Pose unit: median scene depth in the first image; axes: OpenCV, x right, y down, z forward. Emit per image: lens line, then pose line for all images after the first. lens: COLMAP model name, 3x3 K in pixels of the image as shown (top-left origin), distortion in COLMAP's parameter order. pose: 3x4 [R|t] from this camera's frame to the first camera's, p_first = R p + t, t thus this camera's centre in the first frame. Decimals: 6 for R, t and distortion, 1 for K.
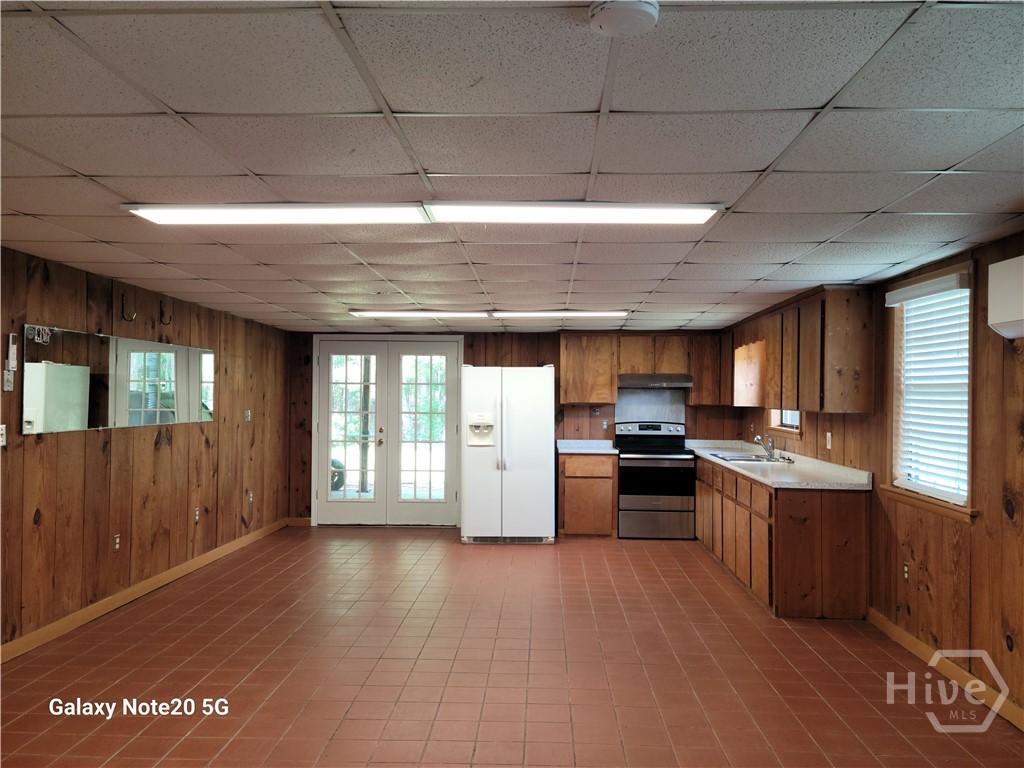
lens RADIAL K [[814.8, 0, 510.3], [0, 814.8, 385.6], [0, 0, 1]] dist [0.083504, -0.040259]
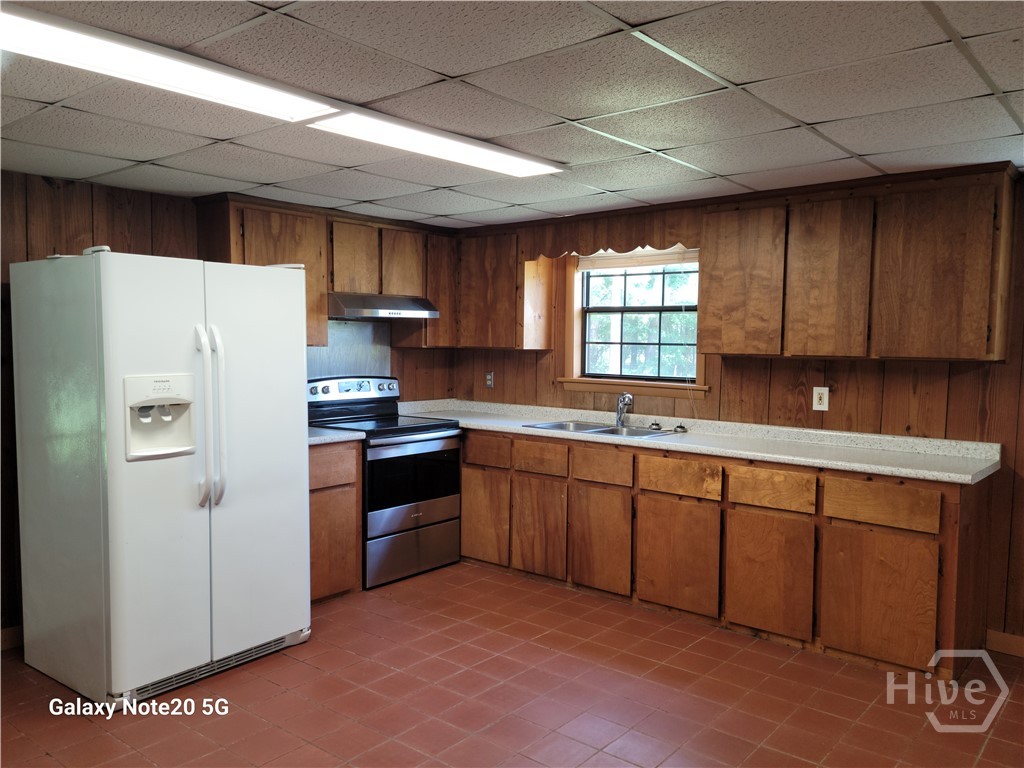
lens RADIAL K [[814.8, 0, 514.1], [0, 814.8, 386.1], [0, 0, 1]] dist [0.083504, -0.040259]
pose [[0.595610, -0.048443, 0.801811, -0.245665], [-0.014160, 0.997392, 0.070778, 0.008387], [-0.803149, -0.053509, 0.593371, 0.598051]]
